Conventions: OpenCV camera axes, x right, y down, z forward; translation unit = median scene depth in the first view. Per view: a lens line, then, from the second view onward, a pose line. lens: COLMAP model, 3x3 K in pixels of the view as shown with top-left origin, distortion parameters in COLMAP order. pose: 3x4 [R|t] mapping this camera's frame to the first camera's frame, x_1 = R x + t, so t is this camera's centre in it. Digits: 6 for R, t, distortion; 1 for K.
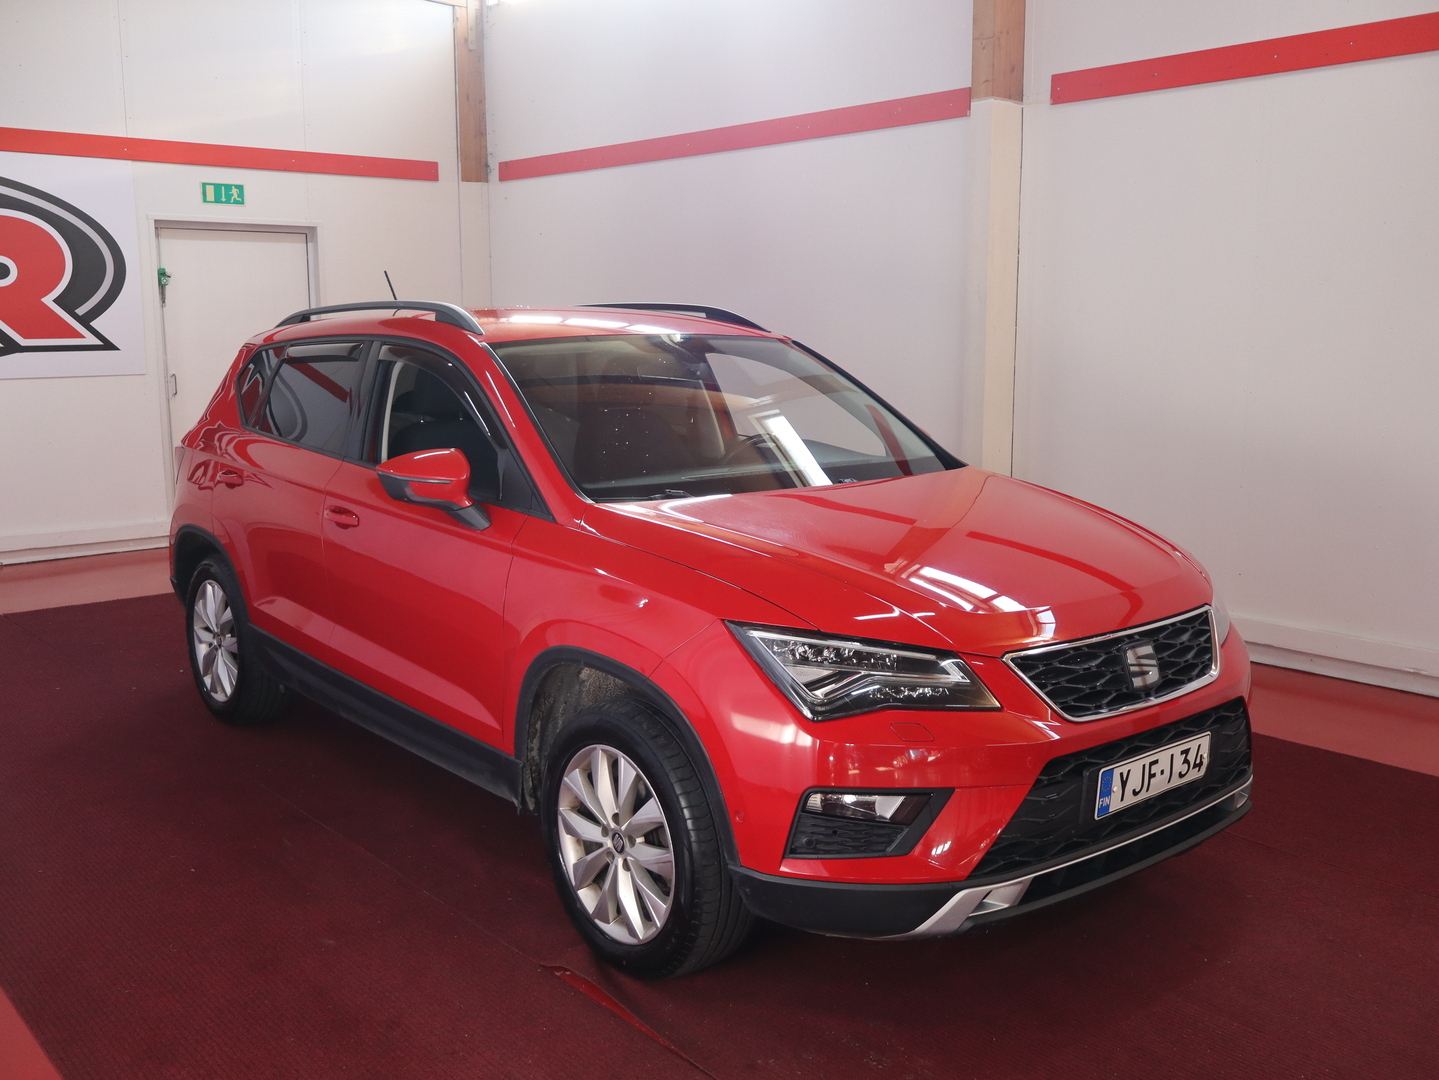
lens RADIAL K [[1324.0, 0, 727.1], [0, 1324.0, 540.5], [0, 0, 1]] dist [-0.004201, 0.000000]
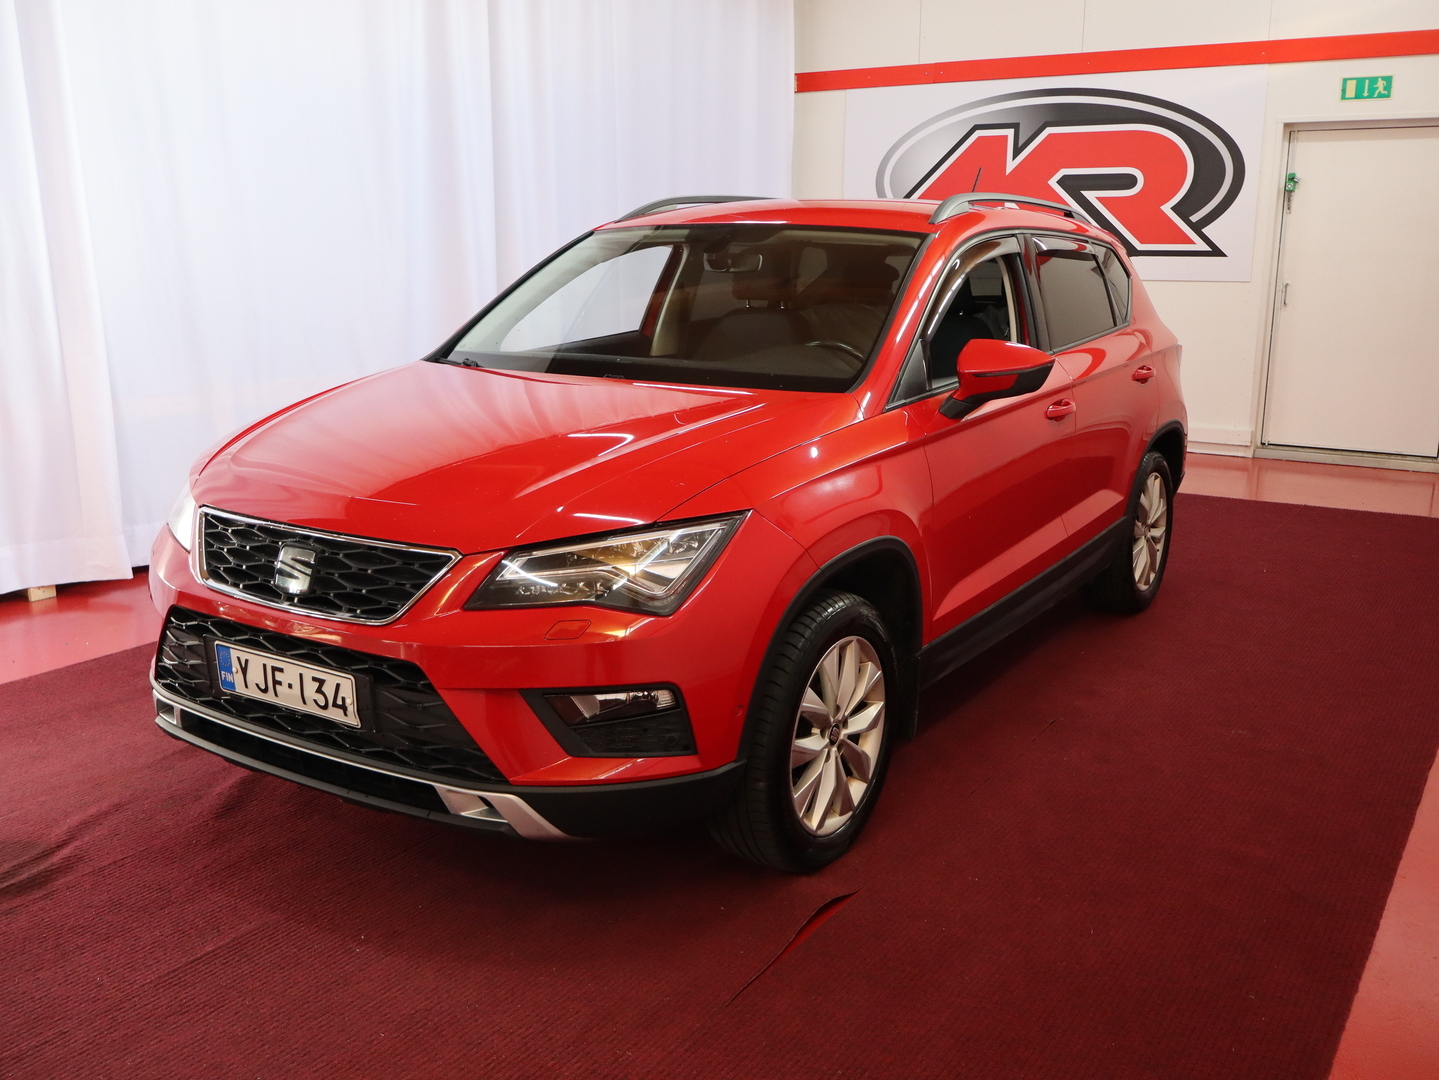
lens RADIAL K [[1324.0, 0, 717.1], [0, 1324.0, 537.9], [0, 0, 1]] dist [-0.004201, 0.000000]
pose [[0.316930, 0.214368, -0.923906, 0.413857], [-0.162115, 0.972031, 0.169923, -0.043822], [0.934491, 0.095925, 0.342818, 0.311313]]
